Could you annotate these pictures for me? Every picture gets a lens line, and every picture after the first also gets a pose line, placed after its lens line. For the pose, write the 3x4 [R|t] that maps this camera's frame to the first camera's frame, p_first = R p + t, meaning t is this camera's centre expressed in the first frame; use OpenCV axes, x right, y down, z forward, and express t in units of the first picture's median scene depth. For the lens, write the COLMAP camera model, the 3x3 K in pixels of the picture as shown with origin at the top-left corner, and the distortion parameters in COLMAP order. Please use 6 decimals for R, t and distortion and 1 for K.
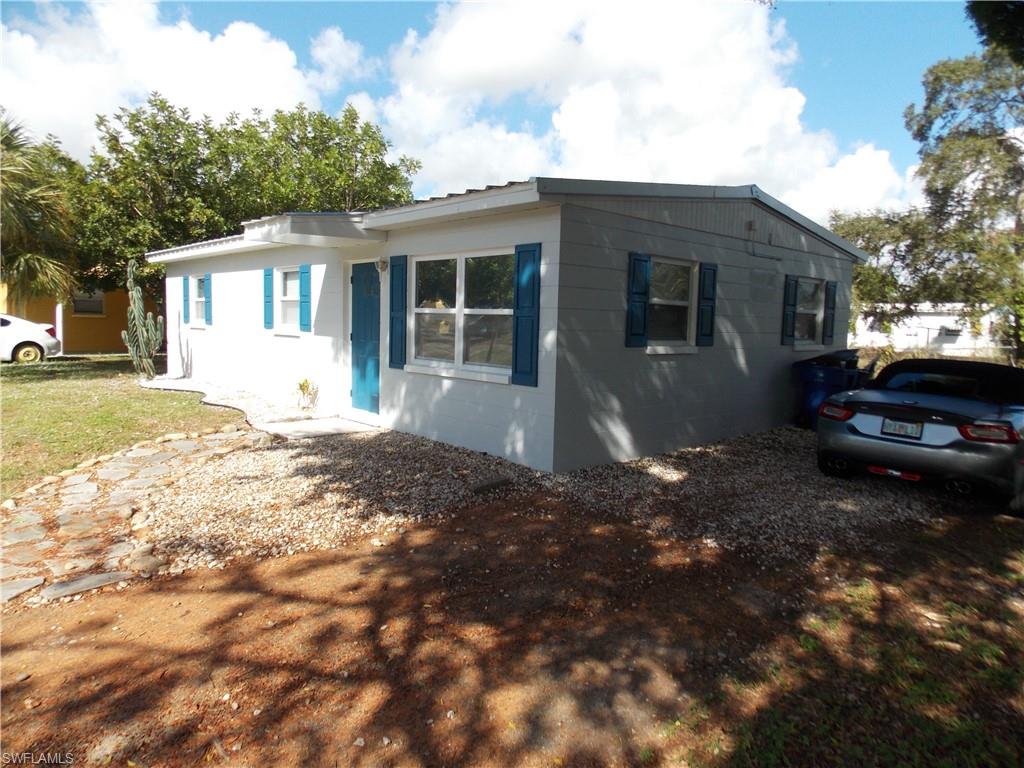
lens RADIAL K [[670.3, 0, 518.7], [0, 670.3, 382.0], [0, 0, 1]] dist [-0.006006, -0.001115]
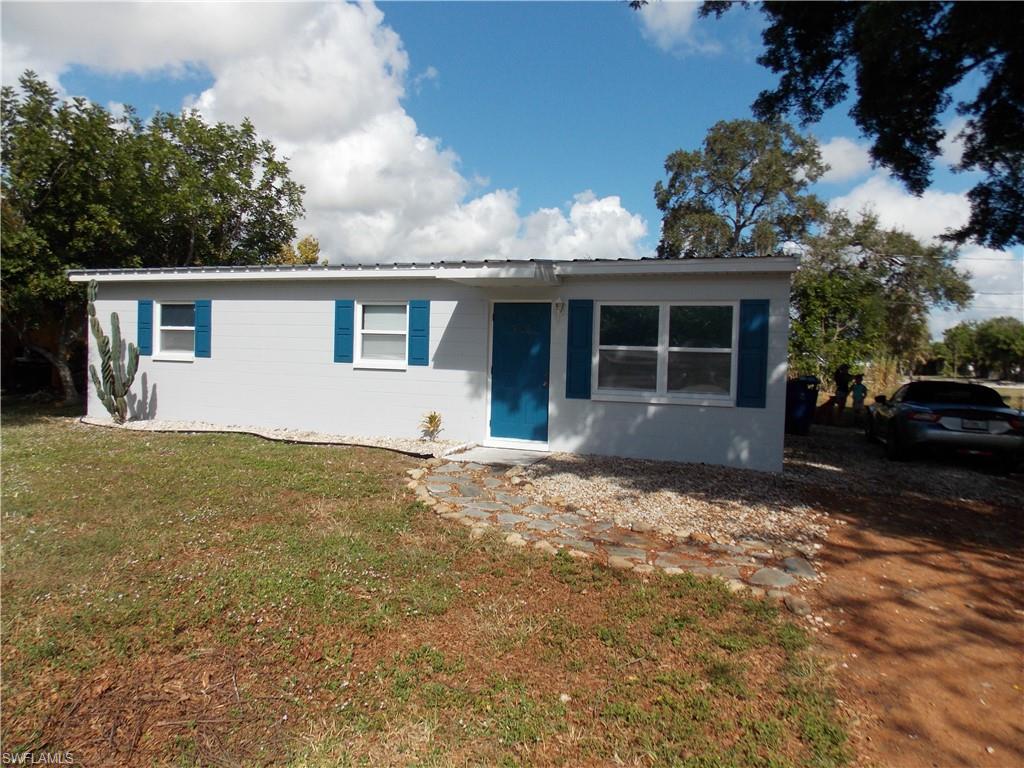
lens RADIAL K [[670.3, 0, 518.7], [0, 670.3, 382.0], [0, 0, 1]] dist [-0.006006, -0.001115]
pose [[0.887707, -0.016862, 0.460101, -0.842019], [0.035522, 0.998859, -0.031929, -0.015743], [-0.459037, 0.044688, 0.887292, 0.041464]]
